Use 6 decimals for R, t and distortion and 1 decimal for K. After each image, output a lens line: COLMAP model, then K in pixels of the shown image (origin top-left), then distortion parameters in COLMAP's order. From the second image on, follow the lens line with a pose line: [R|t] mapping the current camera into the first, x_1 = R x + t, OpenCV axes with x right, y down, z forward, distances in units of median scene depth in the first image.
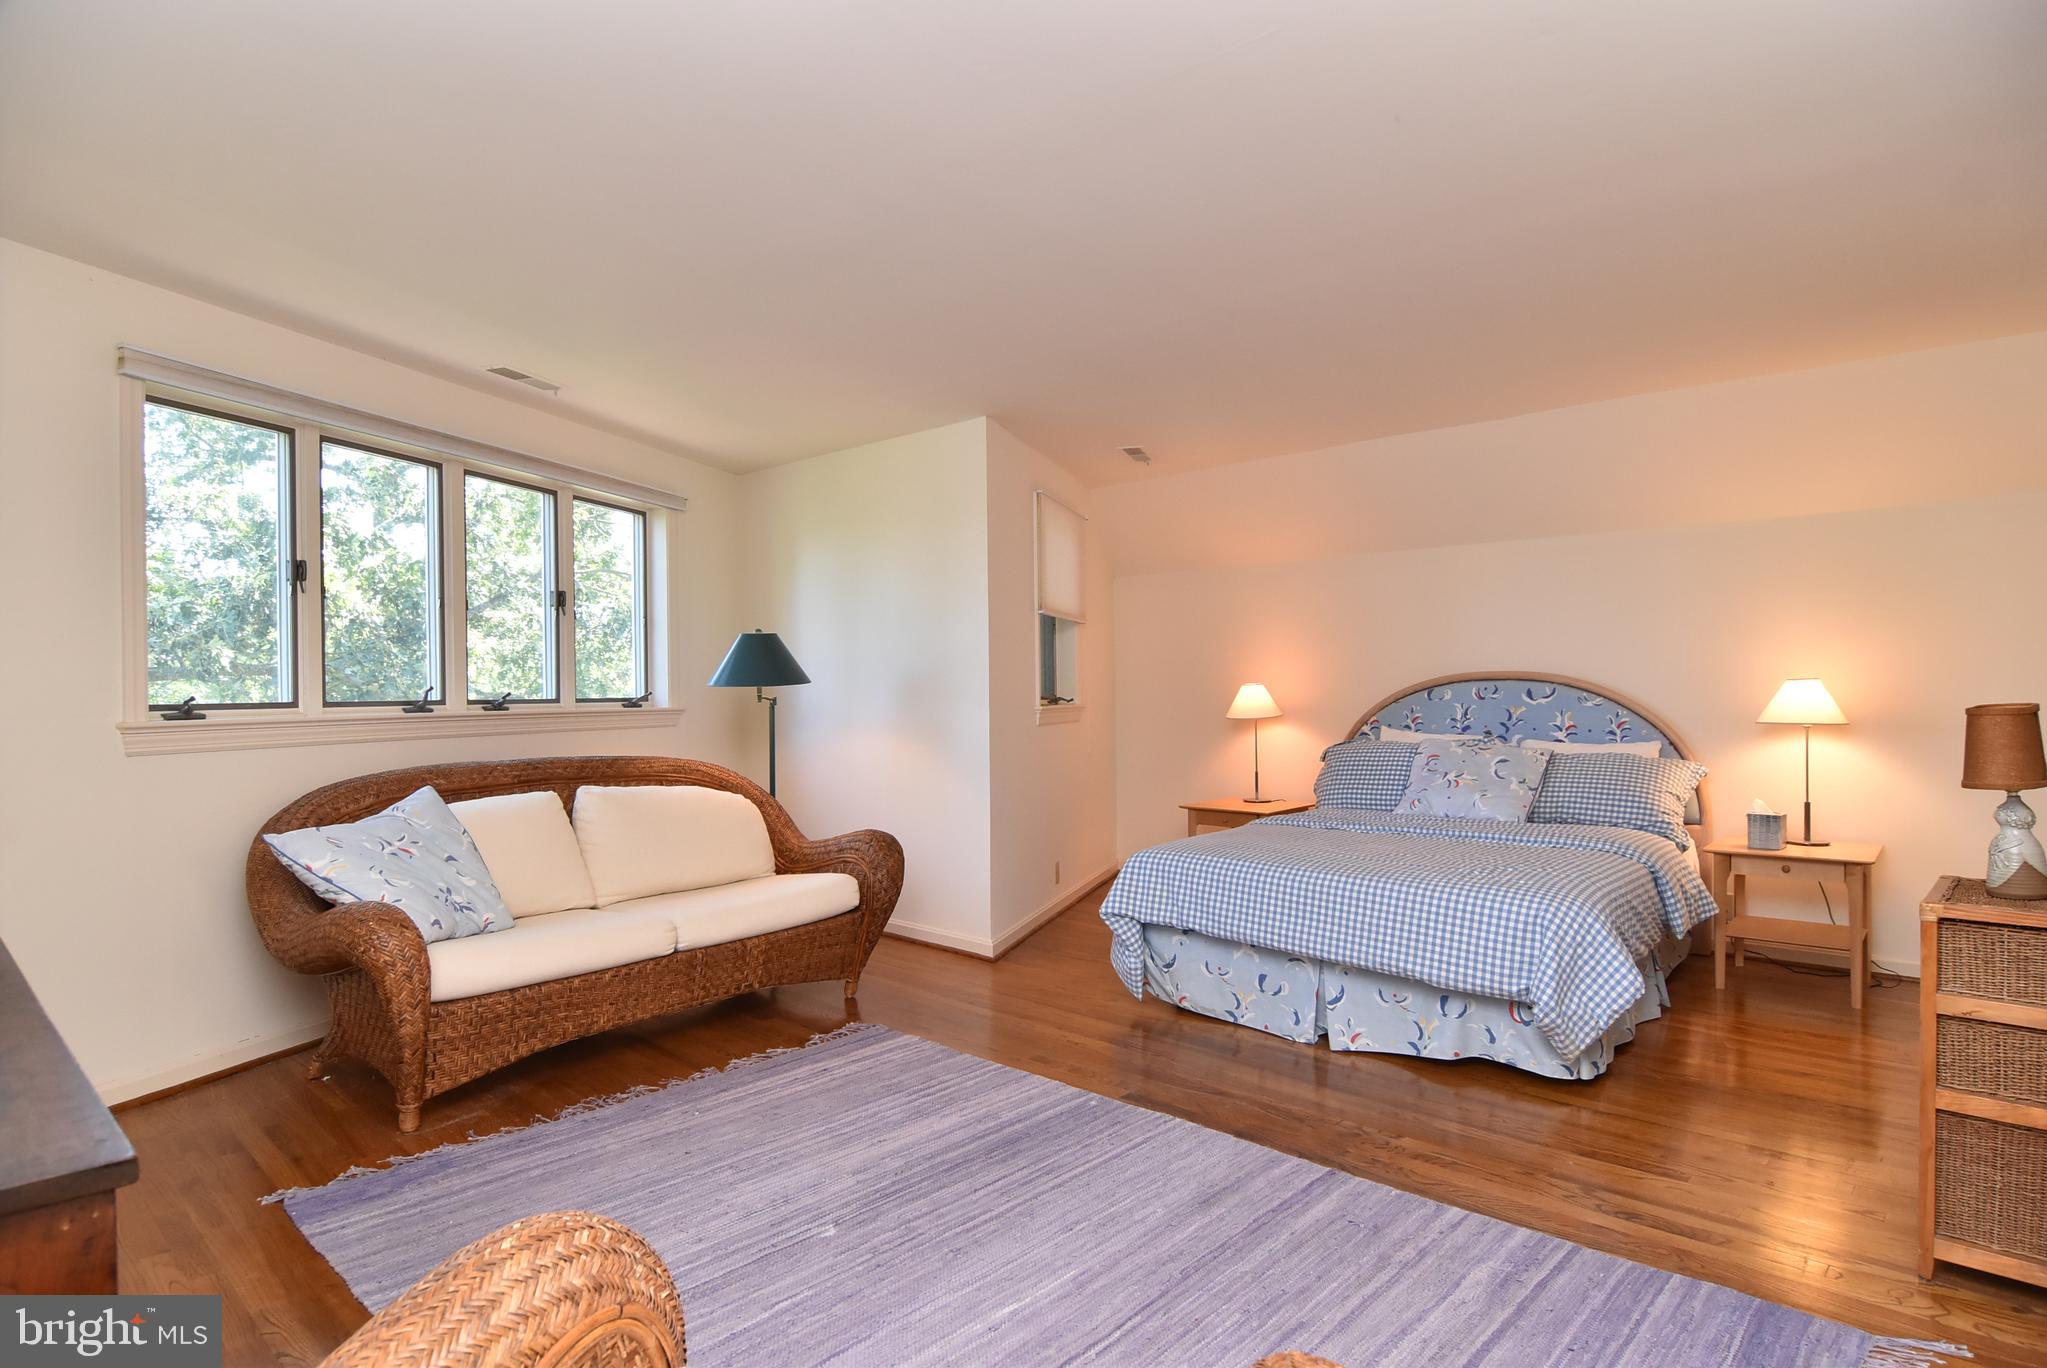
lens RADIAL K [[1099.6, 0, 1034.2], [0, 1099.6, 685.6], [0, 0, 1]] dist [-0.010586, -0.008374]
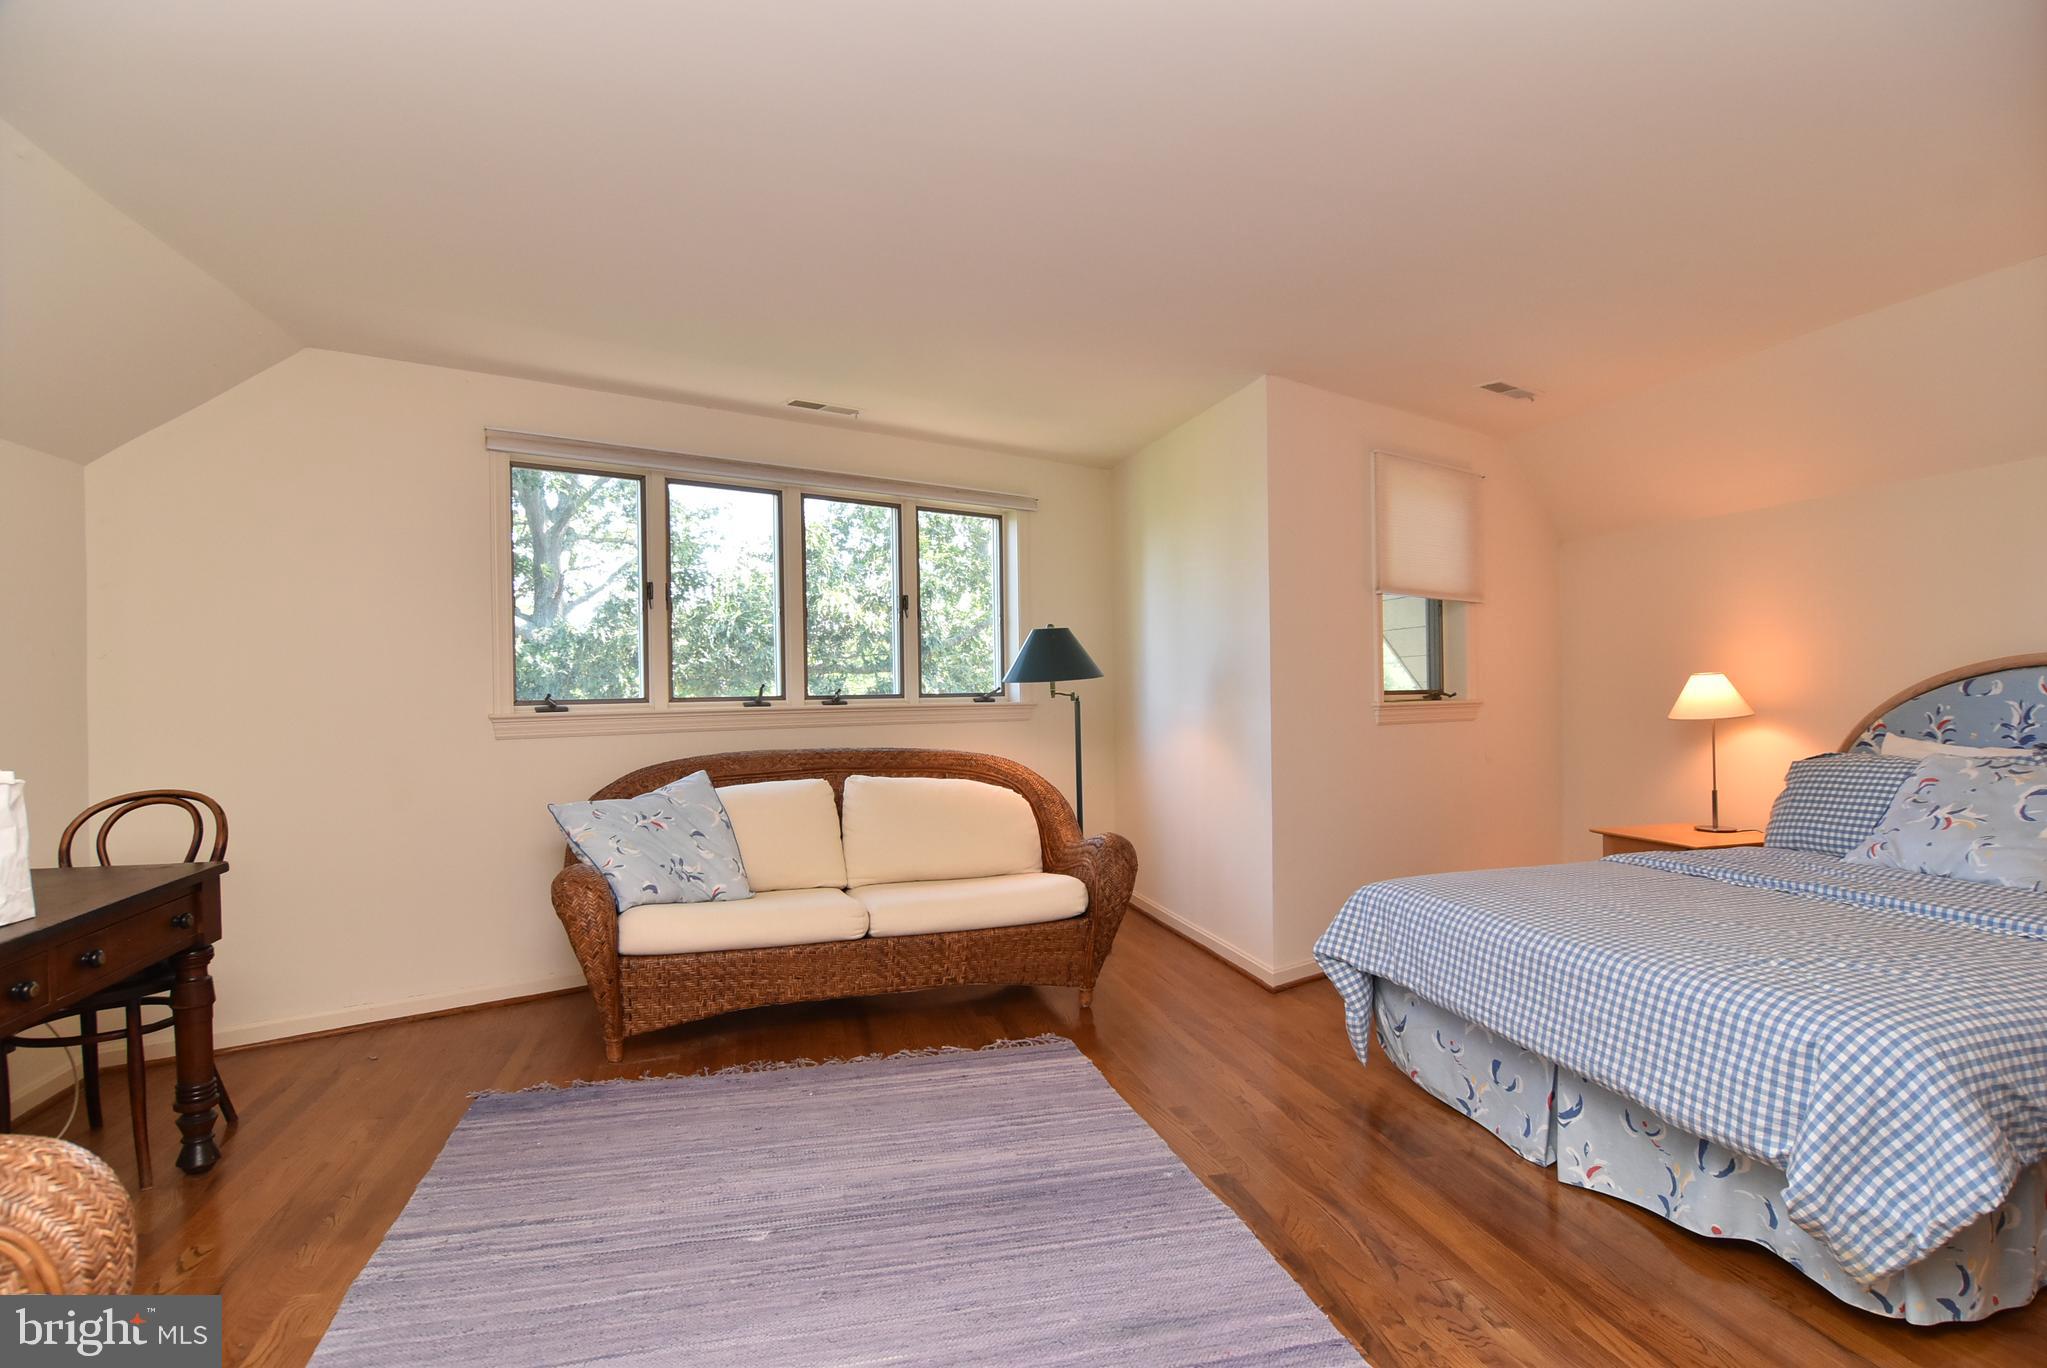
lens RADIAL K [[1099.6, 0, 1021.5], [0, 1099.6, 688.5], [0, 0, 1]] dist [-0.010586, -0.008374]
pose [[0.837986, -0.002445, -0.545687, 0.368062], [0.008358, 0.999930, 0.008355, -0.002522], [0.545628, -0.011562, 0.837947, 0.203409]]
